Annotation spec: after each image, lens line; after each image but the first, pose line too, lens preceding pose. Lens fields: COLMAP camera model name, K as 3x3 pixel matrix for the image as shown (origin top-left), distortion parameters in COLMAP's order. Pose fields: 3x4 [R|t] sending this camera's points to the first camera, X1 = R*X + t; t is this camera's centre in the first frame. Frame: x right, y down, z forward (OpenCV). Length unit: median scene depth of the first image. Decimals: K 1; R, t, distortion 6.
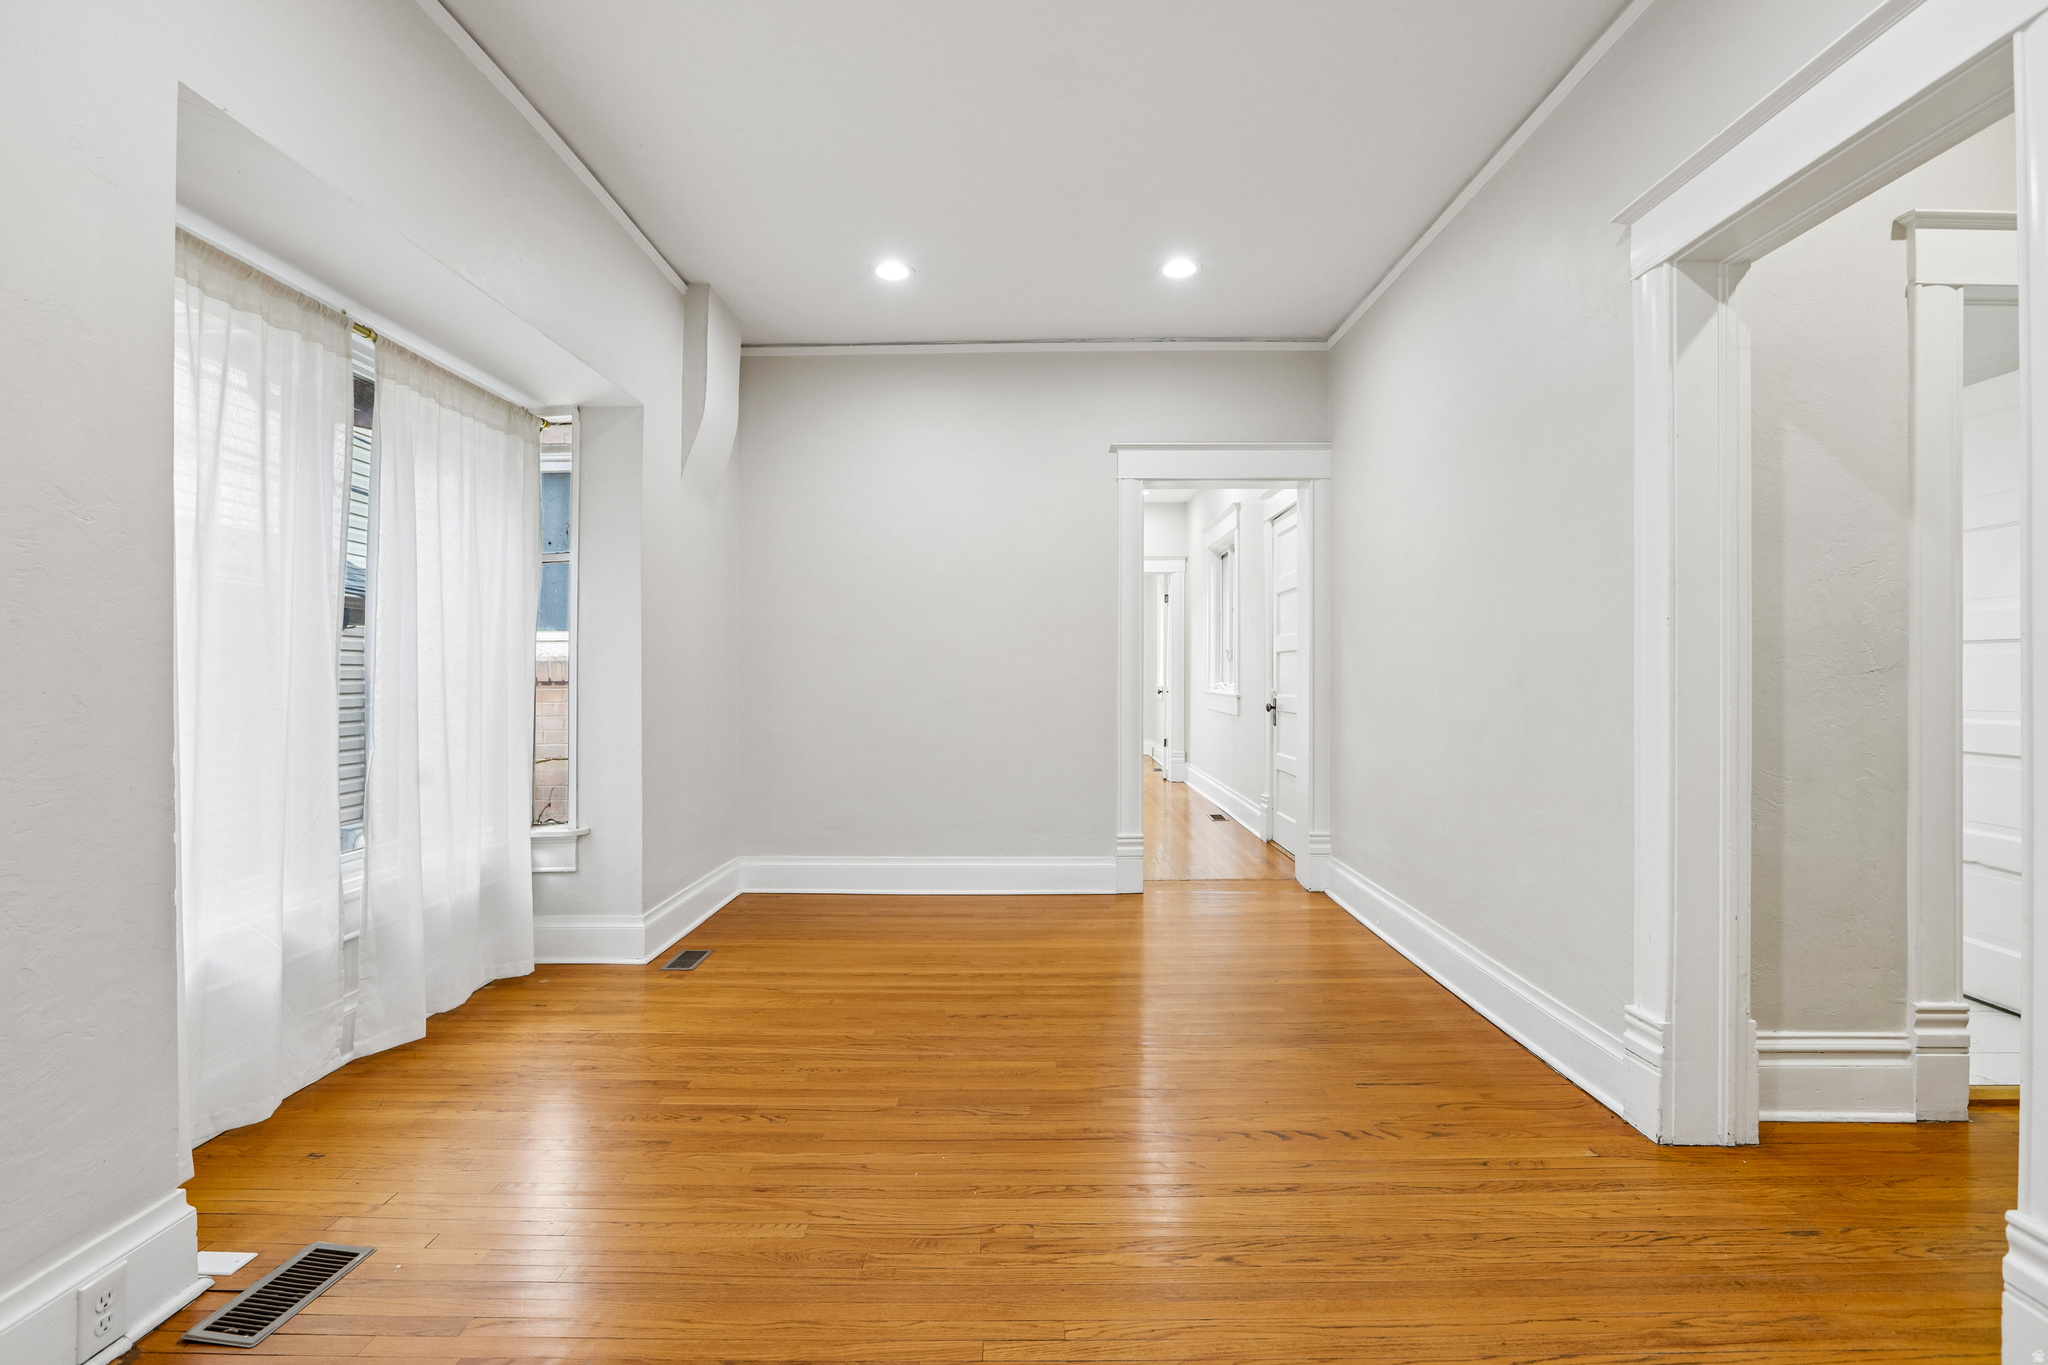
lens RADIAL K [[965.2, 0, 1024.0], [0, 965.2, 682.5], [0, 0, 1]] dist [-0.054682, 0.023257]
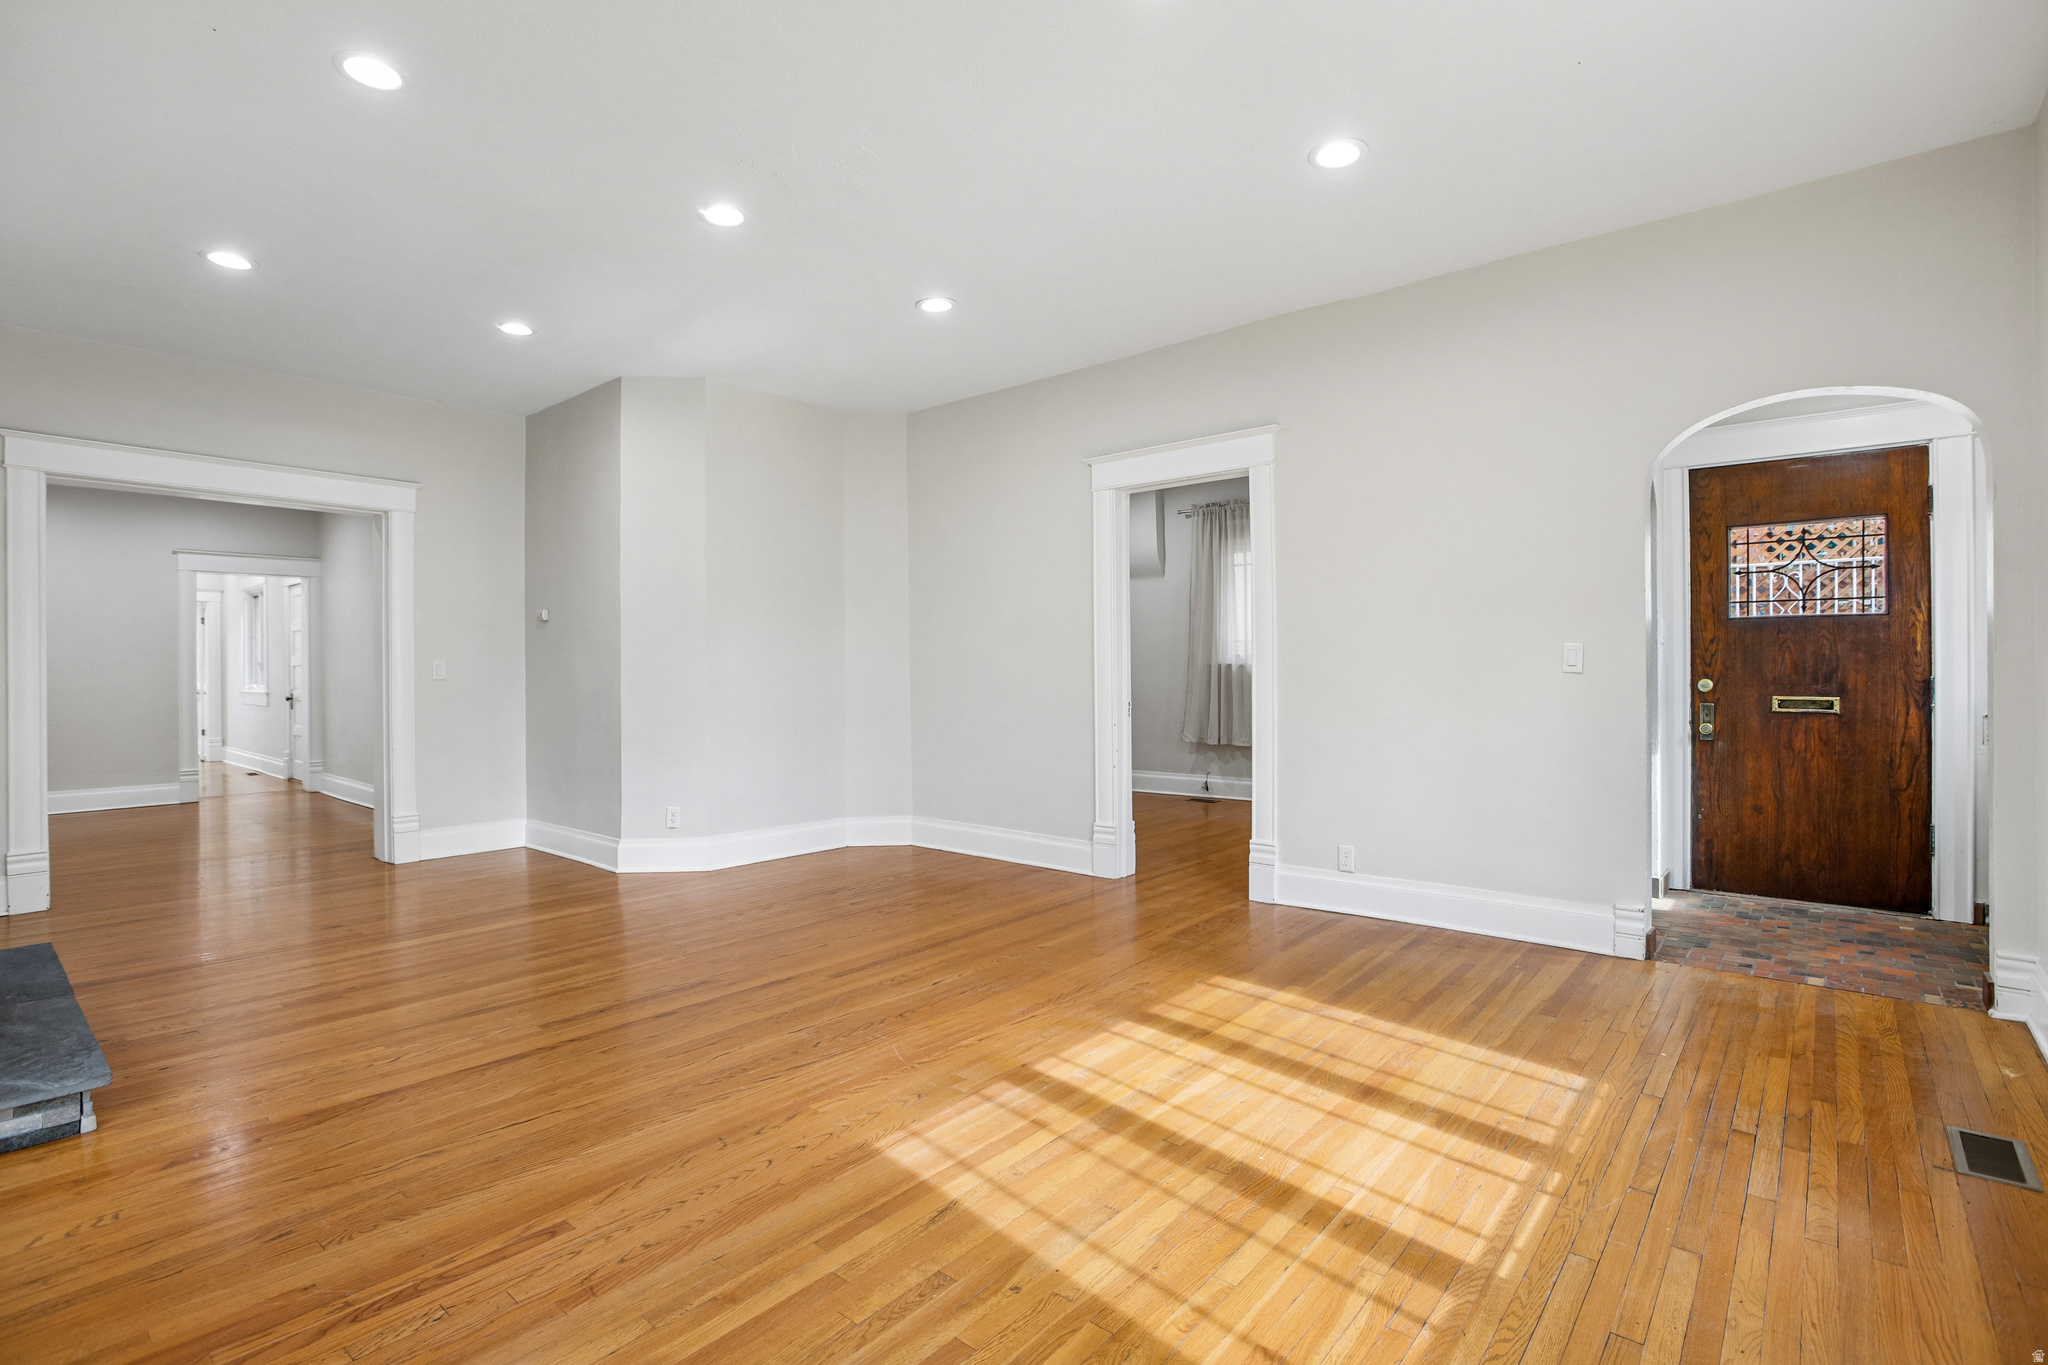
lens RADIAL K [[966.7, 0, 1018.9], [0, 966.7, 672.8], [0, 0, 1]] dist [-0.051897, 0.021628]
pose [[0.640251, -0.008610, 0.768117, -0.195508], [0.017619, 0.999839, -0.003479, 0.008913], [-0.767964, 0.015761, 0.640300, -1.046507]]
